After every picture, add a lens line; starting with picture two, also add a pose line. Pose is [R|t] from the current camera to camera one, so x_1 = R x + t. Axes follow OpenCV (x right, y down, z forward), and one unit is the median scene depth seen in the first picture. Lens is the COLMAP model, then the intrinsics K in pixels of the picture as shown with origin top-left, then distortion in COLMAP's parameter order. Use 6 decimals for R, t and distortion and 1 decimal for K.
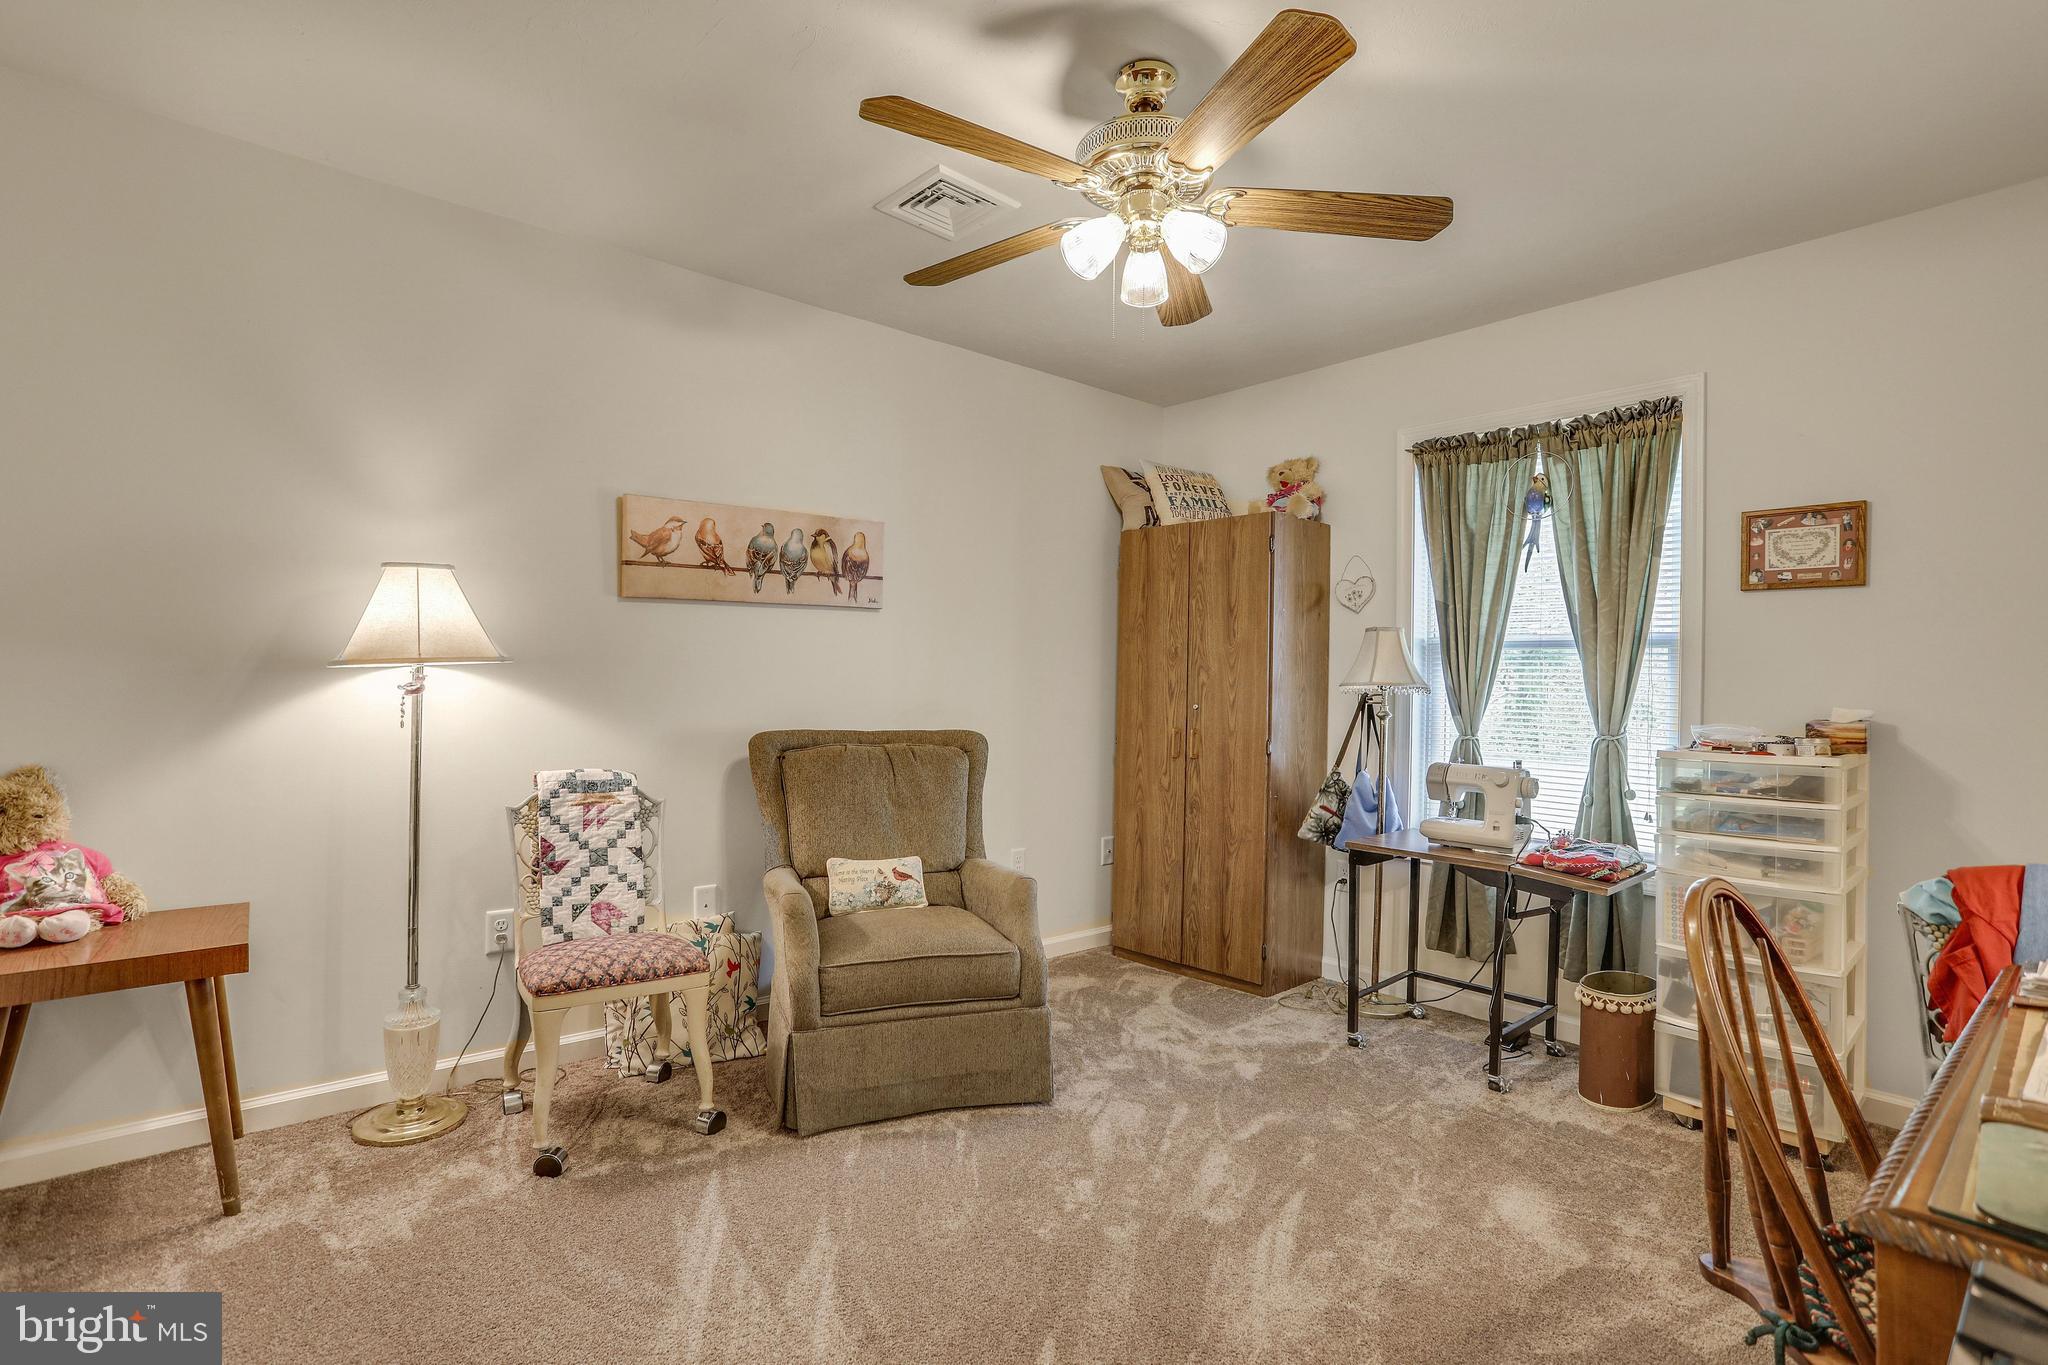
lens RADIAL K [[989.2, 0, 1019.3], [0, 989.2, 681.9], [0, 0, 1]] dist [-0.027944, 0.006782]
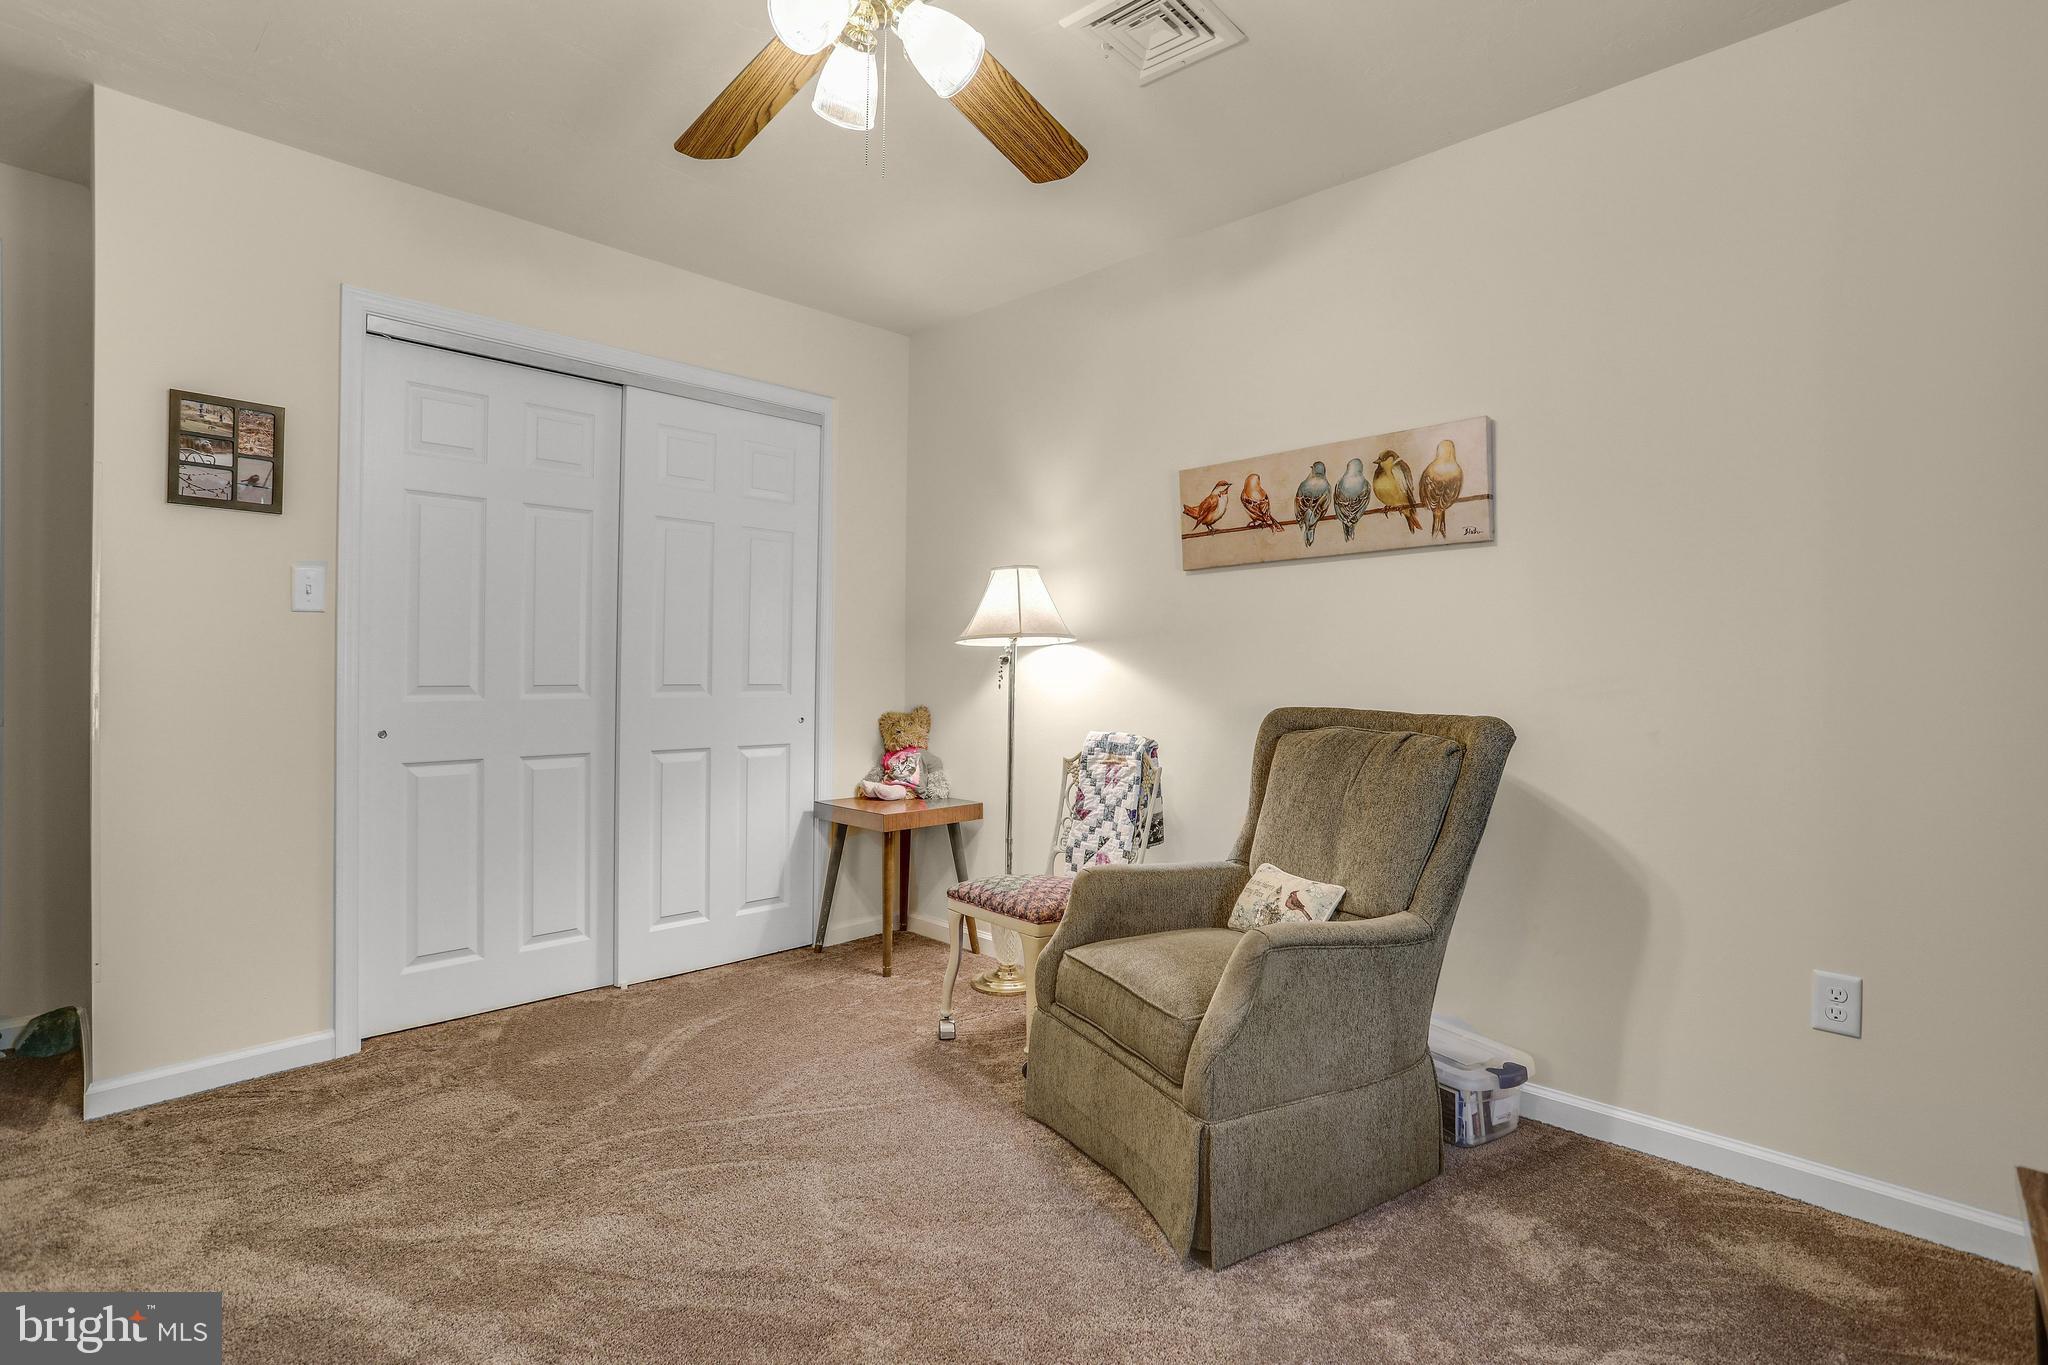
lens RADIAL K [[989.2, 0, 1020.7], [0, 989.2, 673.2], [0, 0, 1]] dist [-0.027944, 0.006782]
pose [[0.099302, -0.012783, -0.994975, 0.588956], [-0.009190, 0.999863, -0.013763, 0.035240], [0.995015, 0.010510, 0.099171, 0.710470]]
